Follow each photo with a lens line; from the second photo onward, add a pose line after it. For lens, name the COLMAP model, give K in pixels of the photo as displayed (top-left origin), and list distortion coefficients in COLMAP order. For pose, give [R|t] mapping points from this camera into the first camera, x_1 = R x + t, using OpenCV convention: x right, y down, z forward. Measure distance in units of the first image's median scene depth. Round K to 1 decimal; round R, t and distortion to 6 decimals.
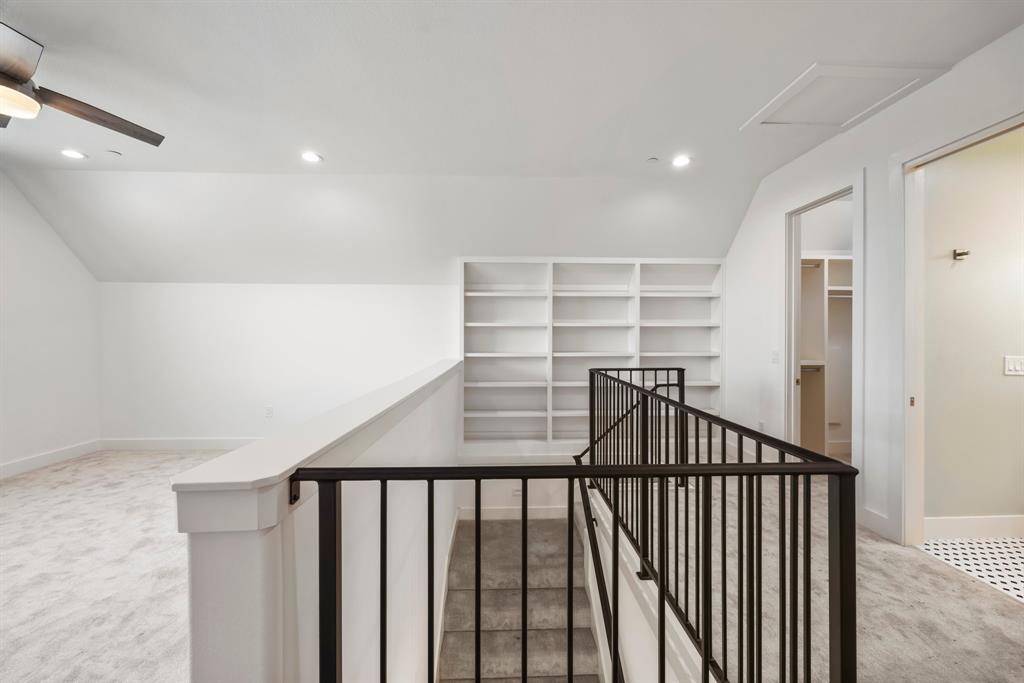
lens RADIAL K [[421.0, 0, 513.6], [0, 421.0, 337.4], [0, 0, 1]] dist [-0.000760, -0.000089]
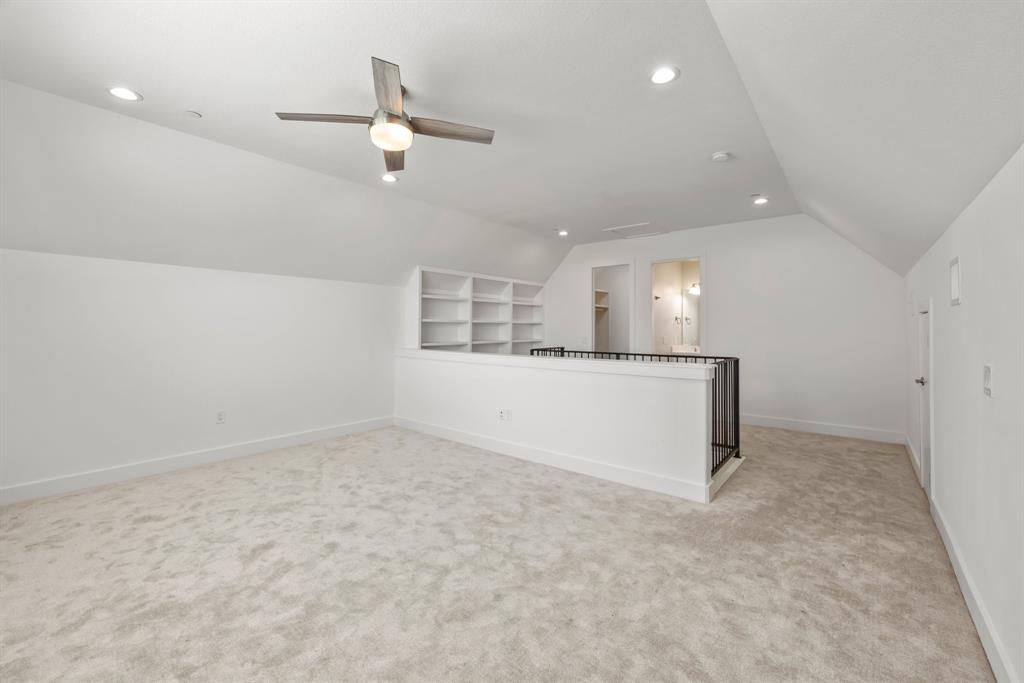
lens RADIAL K [[421.0, 0, 515.1], [0, 421.0, 337.7], [0, 0, 1]] dist [-0.000760, -0.000089]
pose [[0.657205, -0.017088, 0.753518, -0.876472], [0.007373, 0.999841, 0.016244, 0.002796], [-0.753676, -0.005119, 0.657226, -0.027879]]
